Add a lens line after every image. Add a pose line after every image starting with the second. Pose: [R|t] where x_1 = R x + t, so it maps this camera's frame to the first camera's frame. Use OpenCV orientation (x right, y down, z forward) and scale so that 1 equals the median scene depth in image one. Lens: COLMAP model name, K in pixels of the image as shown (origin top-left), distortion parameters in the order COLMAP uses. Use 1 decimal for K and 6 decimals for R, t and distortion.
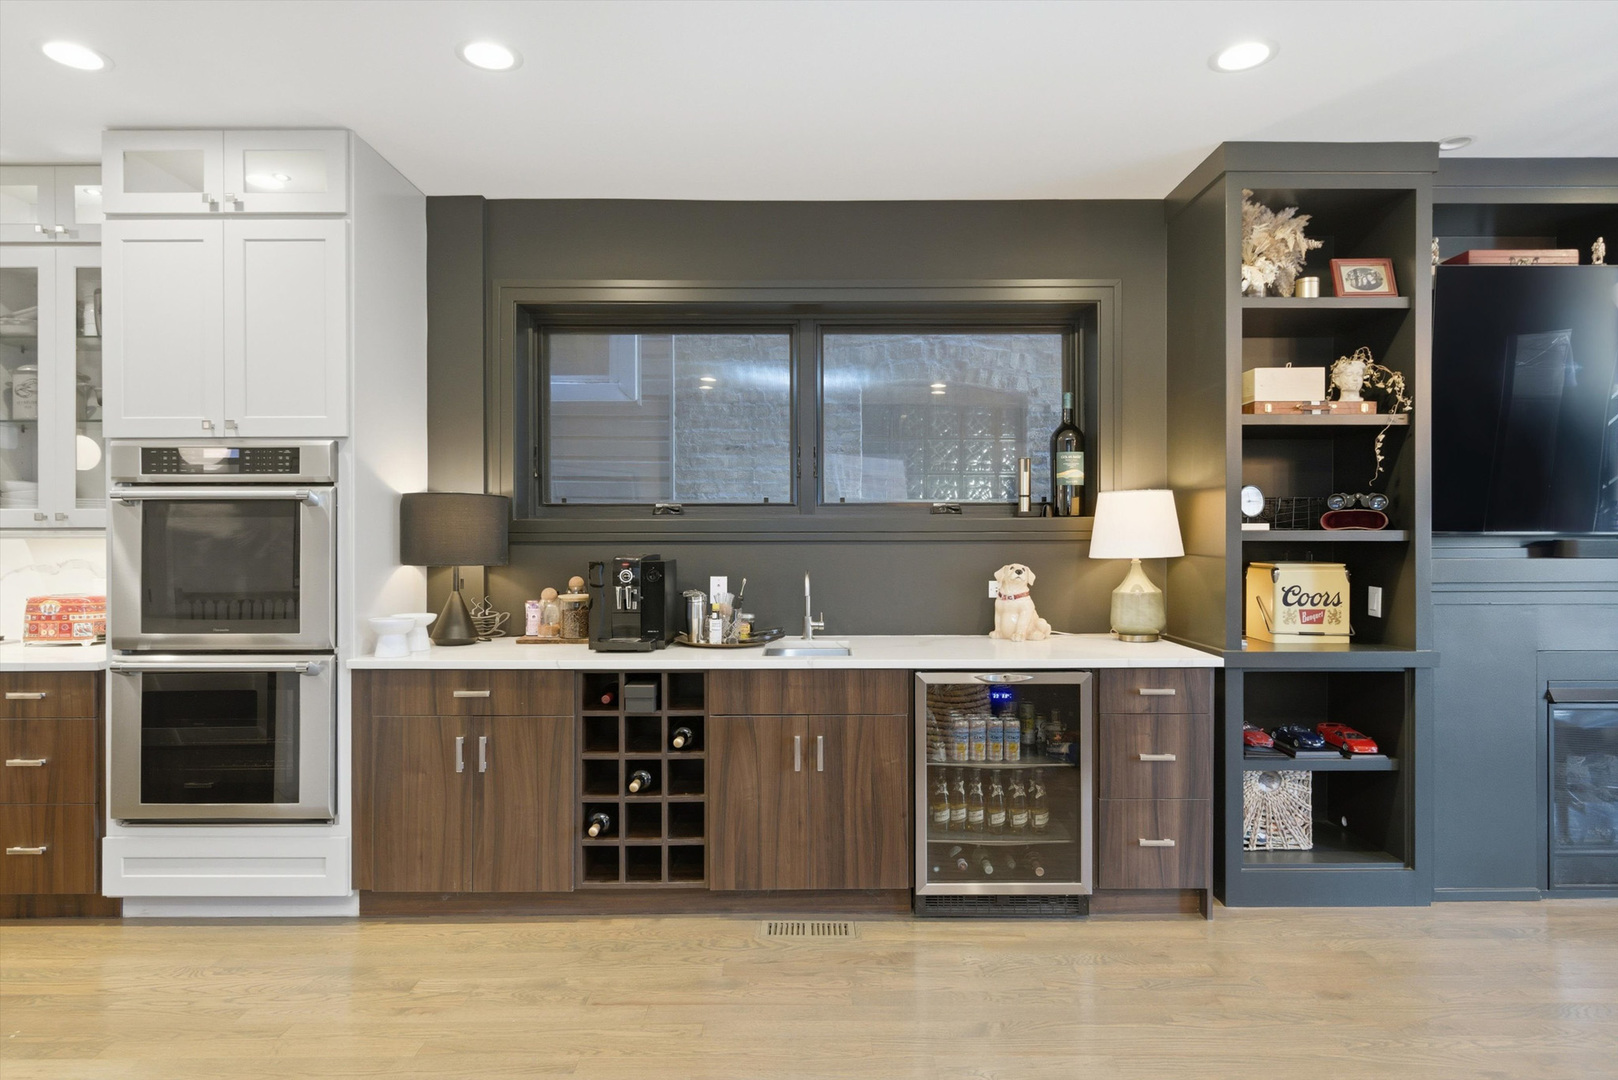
lens RADIAL K [[907.5, 0, 801.9], [0, 907.5, 536.1], [0, 0, 1]] dist [0.015718, -0.003022]
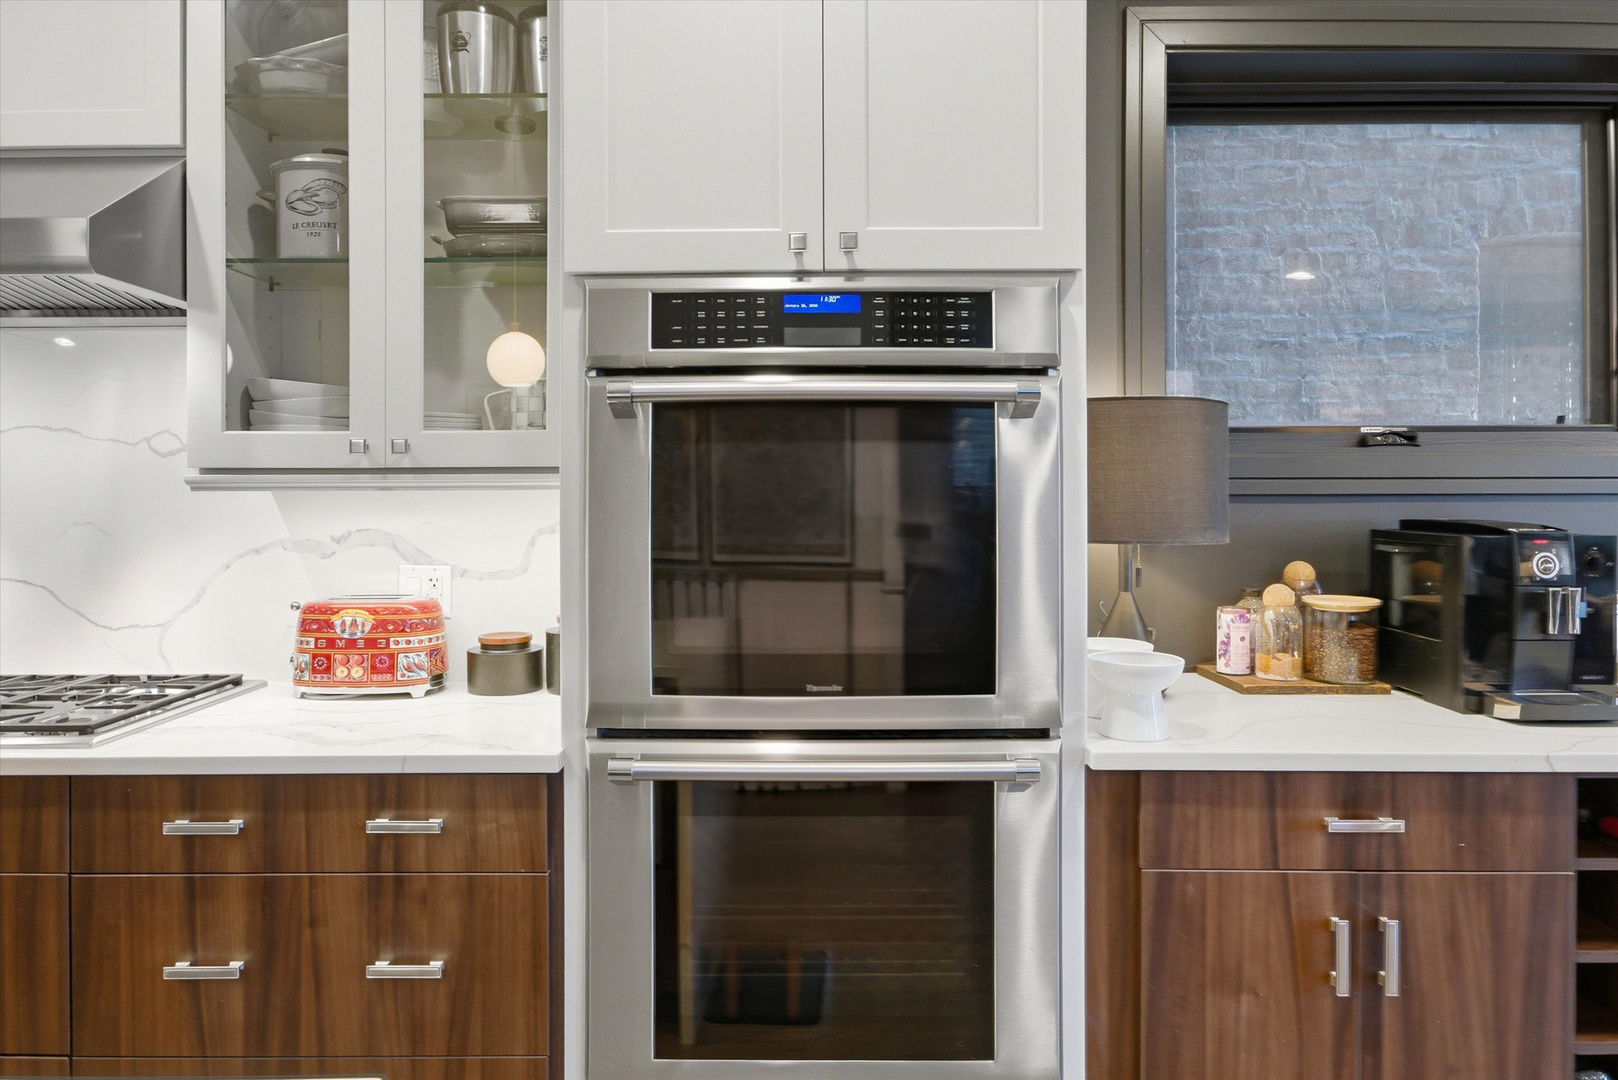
lens RADIAL K [[1026.6, 0, 794.4], [0, 1026.6, 492.4], [0, 0, 1]] dist [0.005090, 0.002960]
pose [[0.999992, -0.001911, -0.003542, -0.643913], [0.001916, 0.999997, 0.001243, 0.004068], [0.003540, -0.001250, 0.999993, 0.475647]]
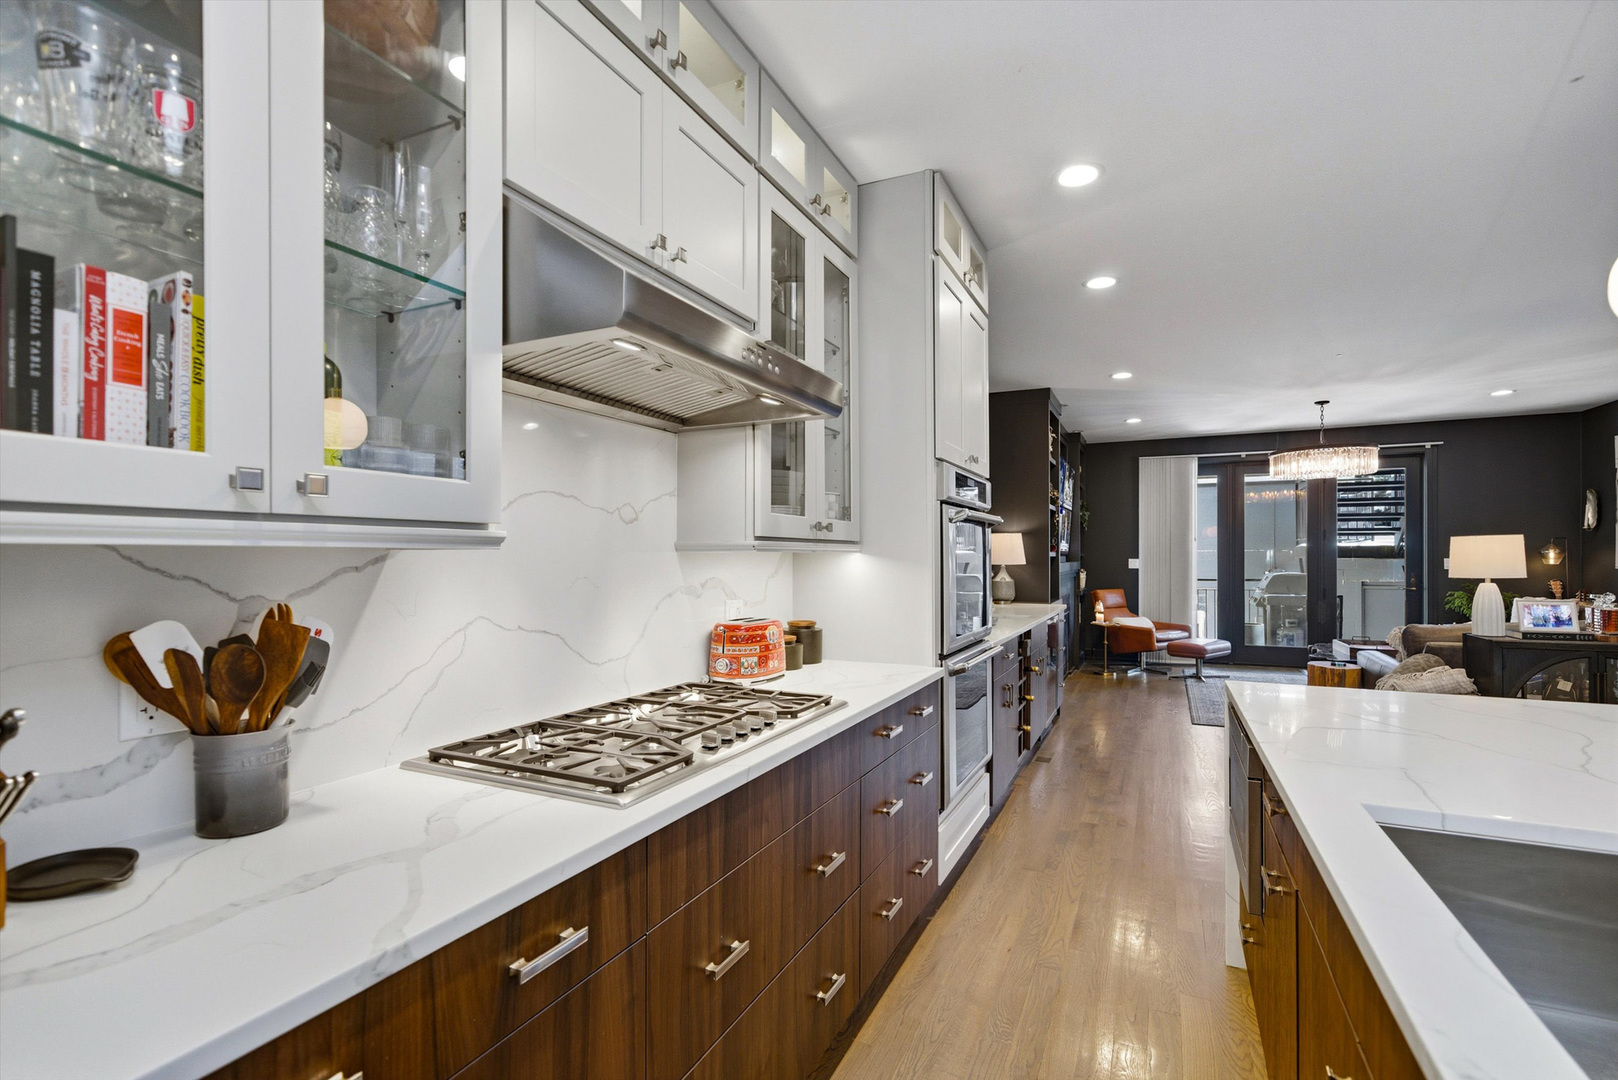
lens RADIAL K [[793.1, 0, 761.8], [0, 793.1, 553.0], [0, 0, 1]] dist [-0.002650, 0.003849]
pose [[0.440430, 0.005115, 0.897772, -1.670949], [0.002520, 0.999973, -0.006933, 0.010098], [-0.897783, 0.005316, 0.440406, 0.779599]]
